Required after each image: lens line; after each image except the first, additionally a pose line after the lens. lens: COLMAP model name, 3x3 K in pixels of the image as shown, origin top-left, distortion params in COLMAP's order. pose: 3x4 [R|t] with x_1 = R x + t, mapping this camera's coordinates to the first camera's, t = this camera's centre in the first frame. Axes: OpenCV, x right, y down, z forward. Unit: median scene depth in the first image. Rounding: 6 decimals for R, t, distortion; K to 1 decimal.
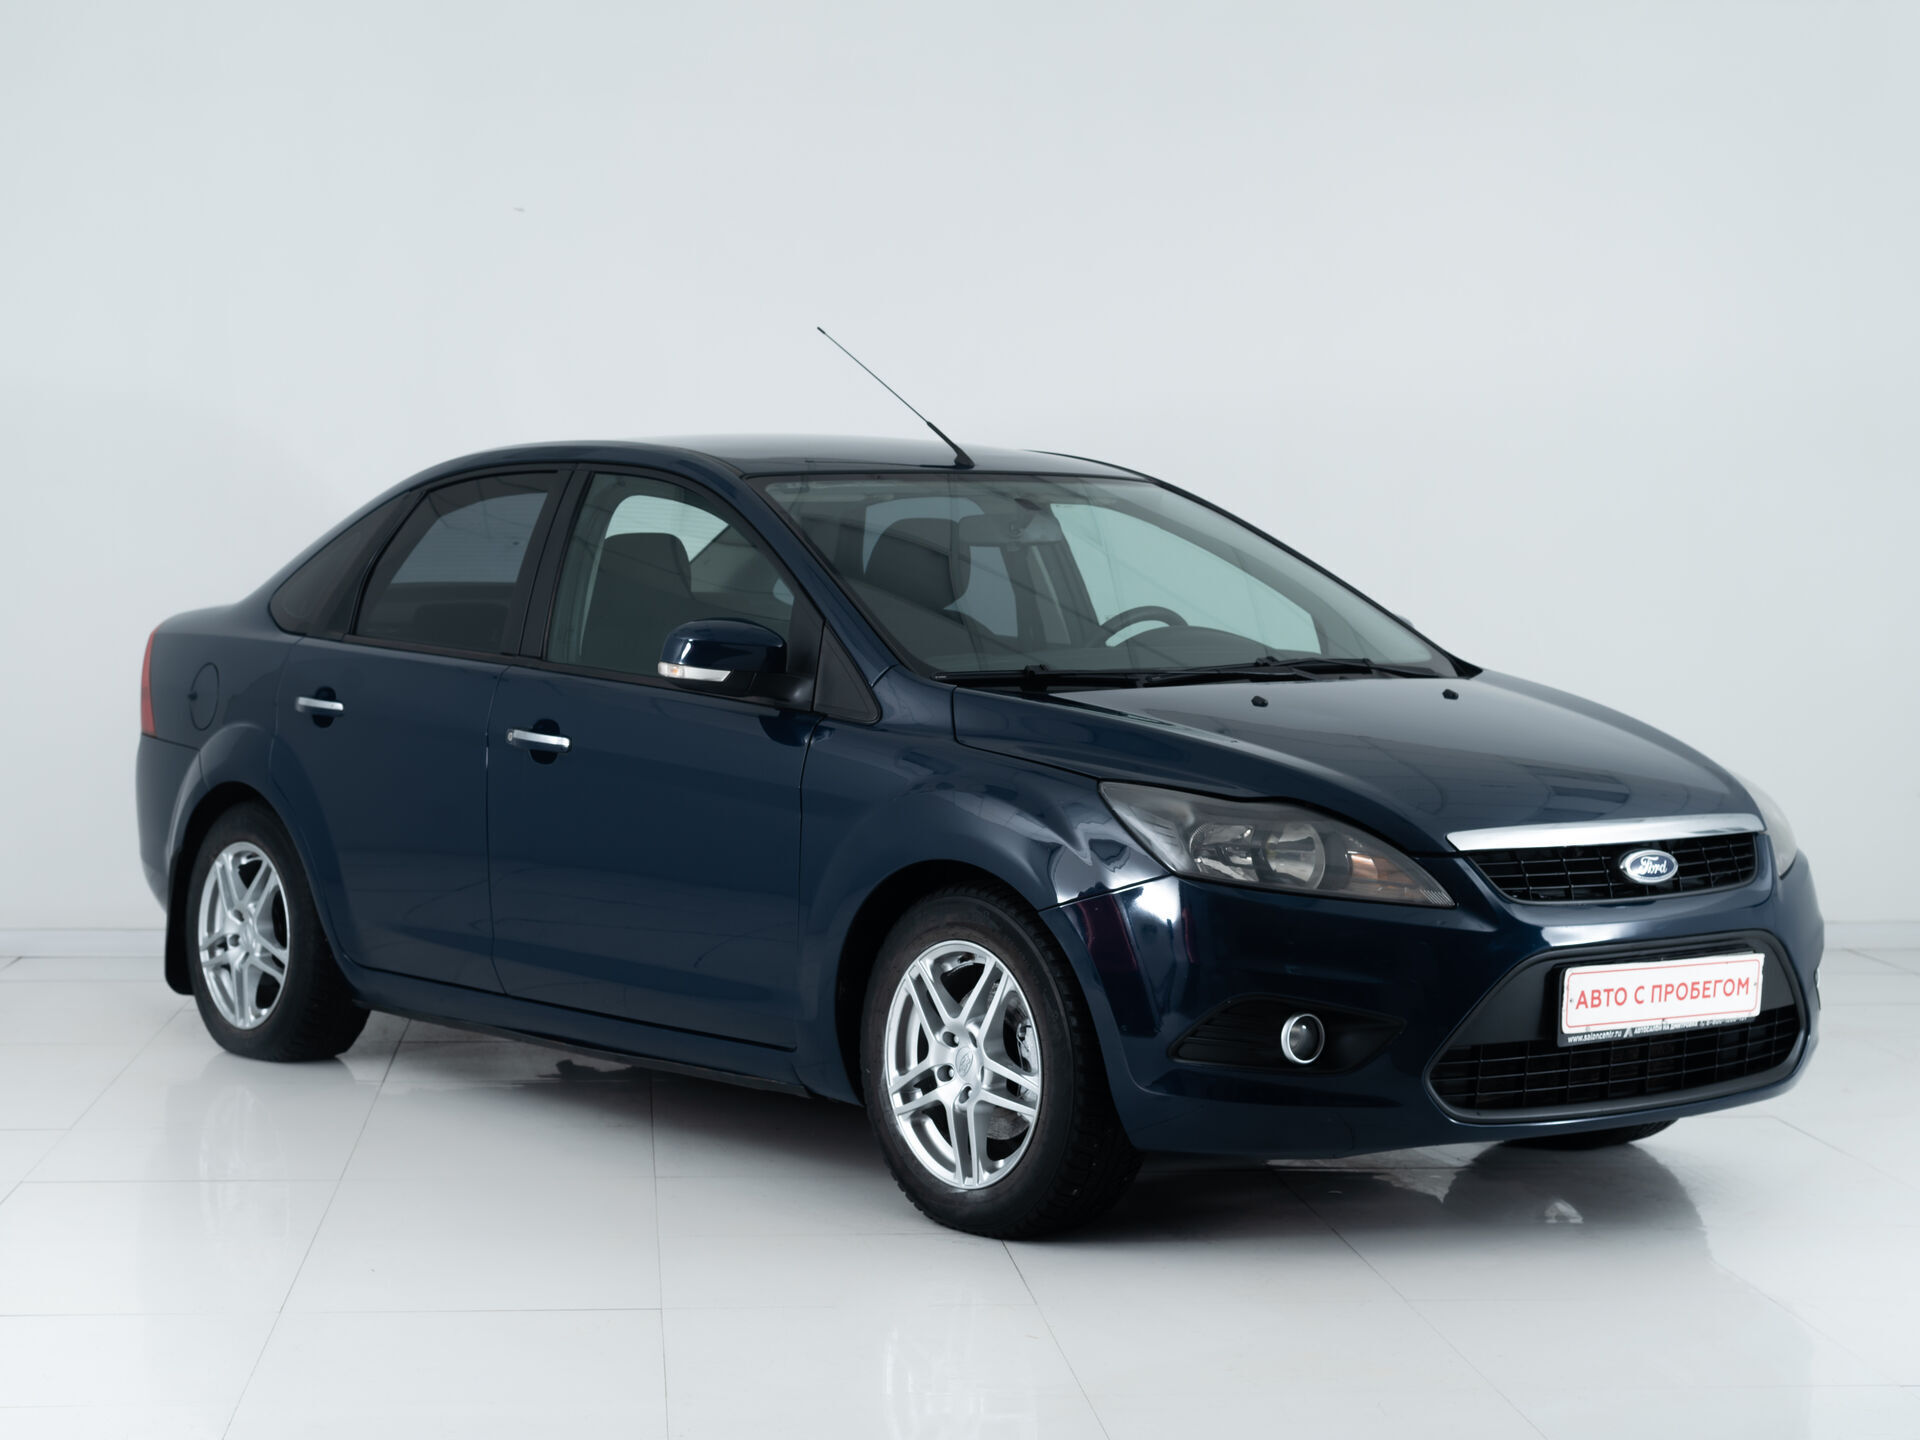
lens RADIAL K [[3285.3, 0, 963.2], [0, 3285.3, 726.6], [0, 0, 1]] dist [-0.120862, 0.000000]
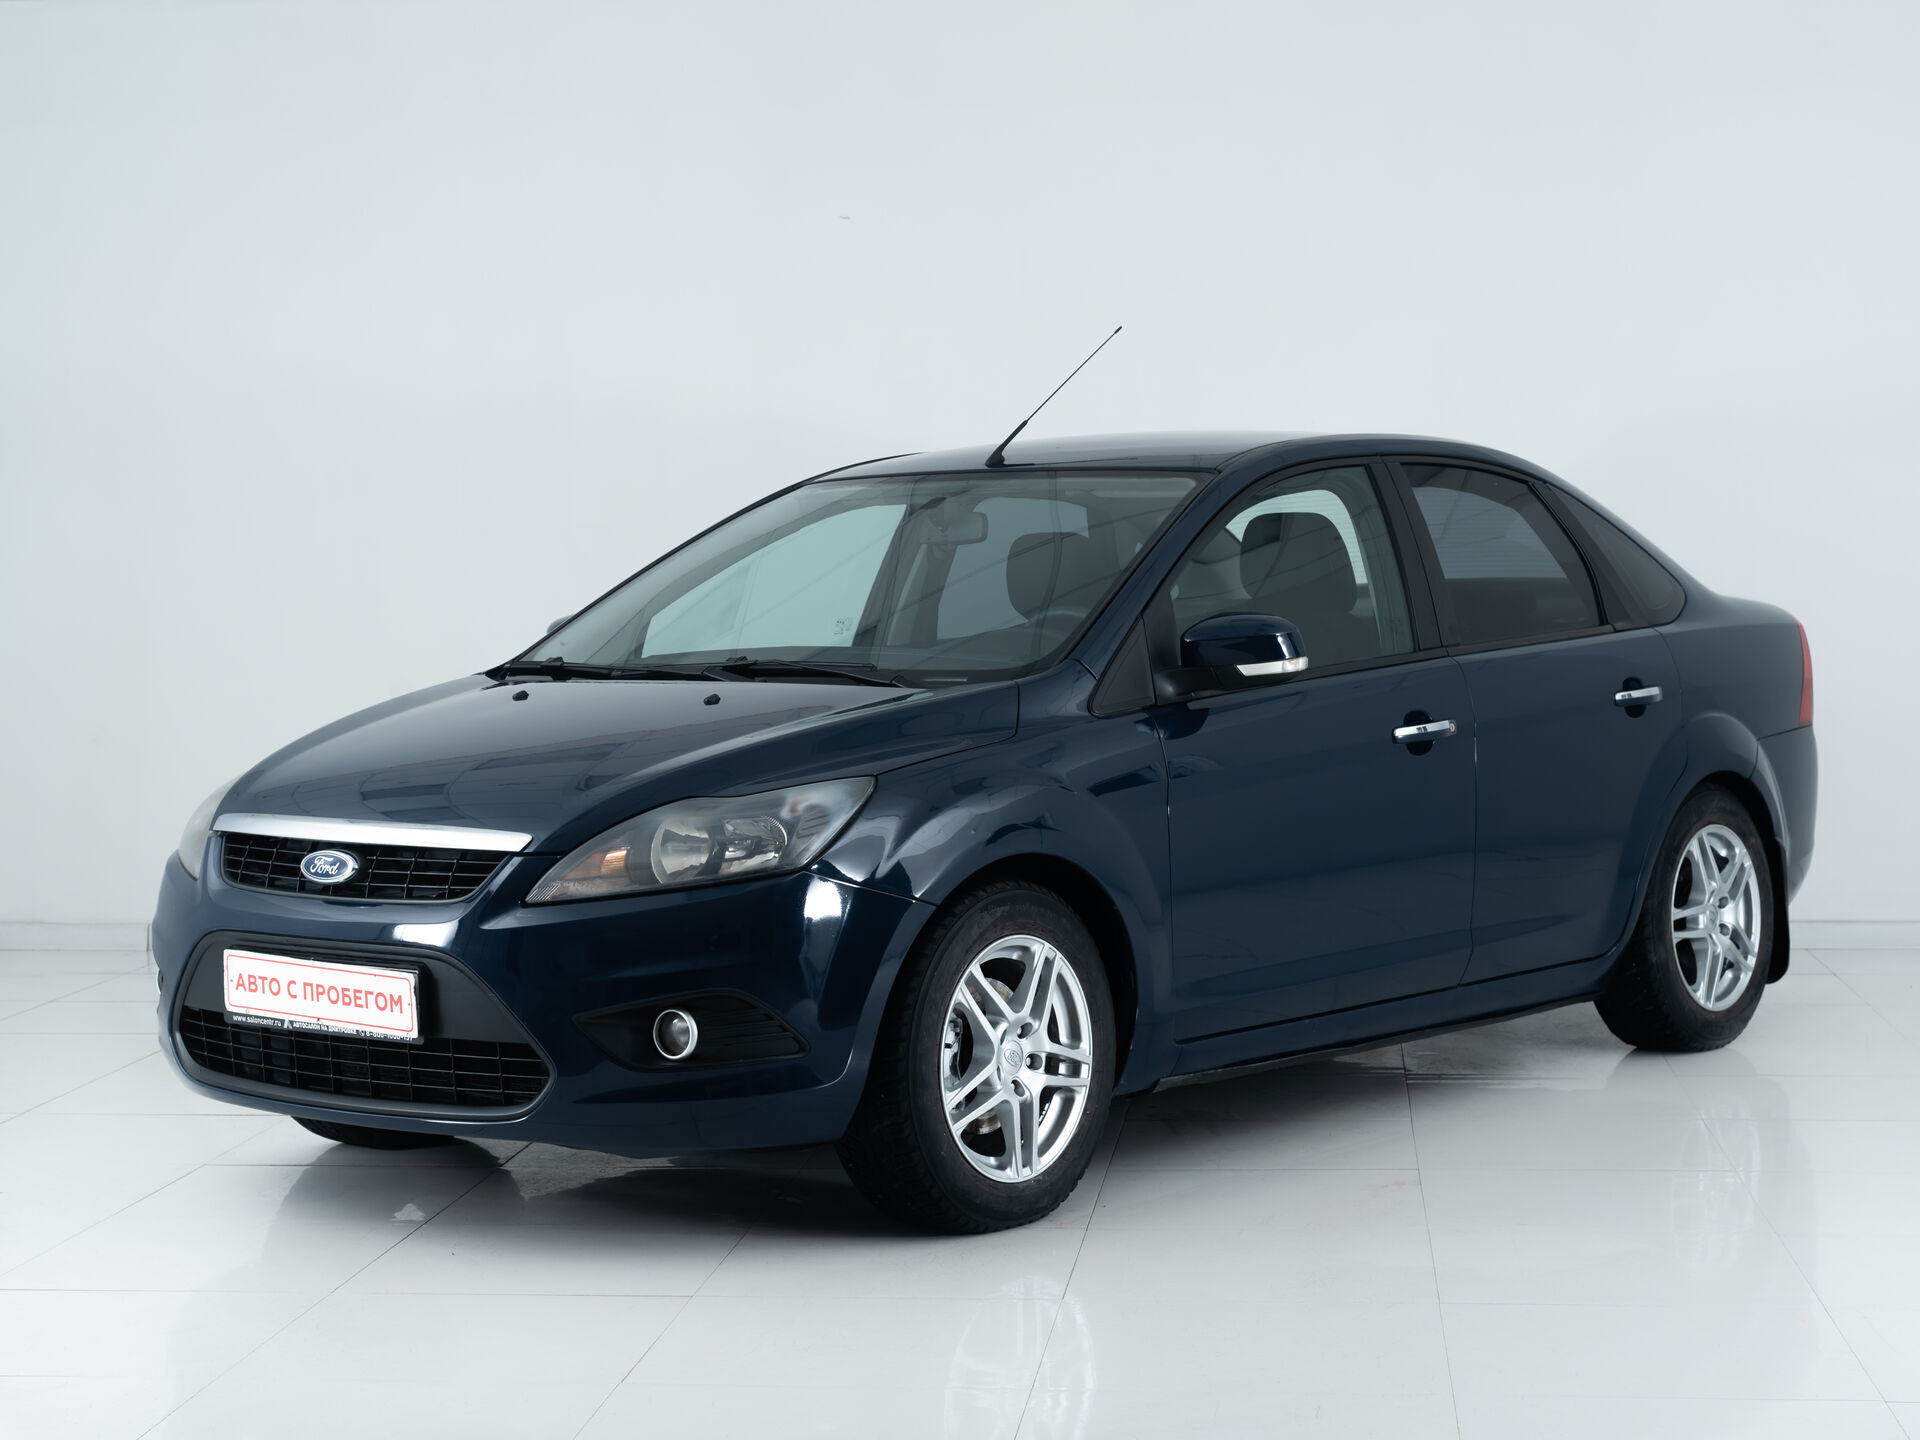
lens RADIAL K [[3285.3, 0, 965.3], [0, 3285.3, 713.1], [0, 0, 1]] dist [-0.120862, 0.000000]
pose [[0.245790, 0.031515, -0.968811, 1.233890], [-0.027393, 0.999298, 0.025557, -0.035592], [0.968936, 0.020257, 0.246481, 0.942164]]
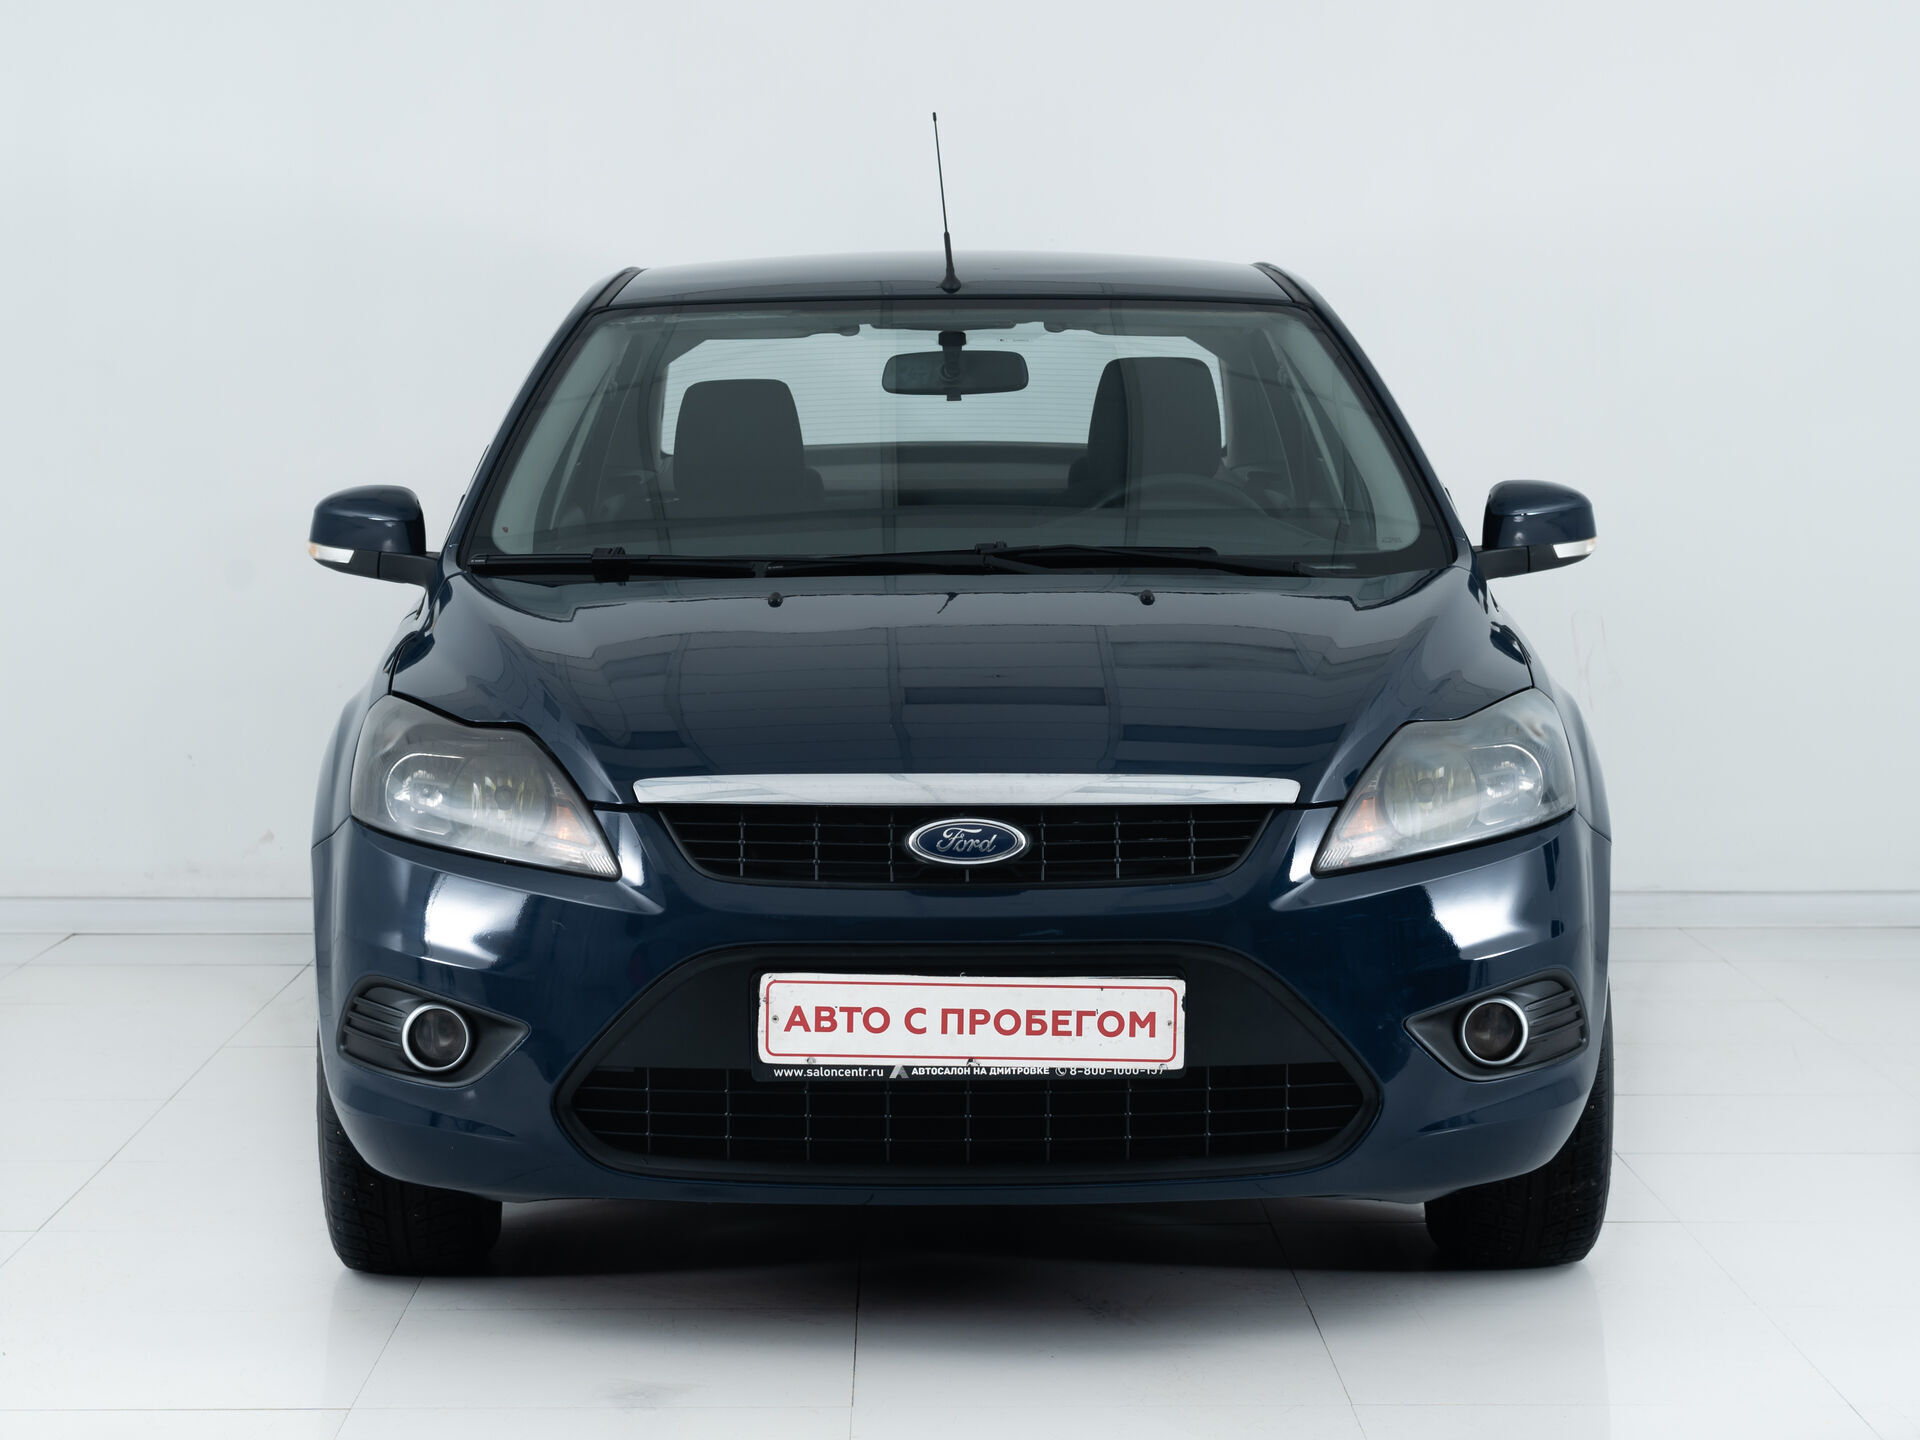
lens RADIAL K [[3285.3, 0, 957.2], [0, 3285.3, 722.9], [0, 0, 1]] dist [-0.120862, 0.000000]
pose [[0.791998, 0.037302, -0.609383, 0.637904], [-0.018148, 0.999129, 0.037573, -0.008821], [0.610254, -0.018698, 0.791985, 0.441501]]
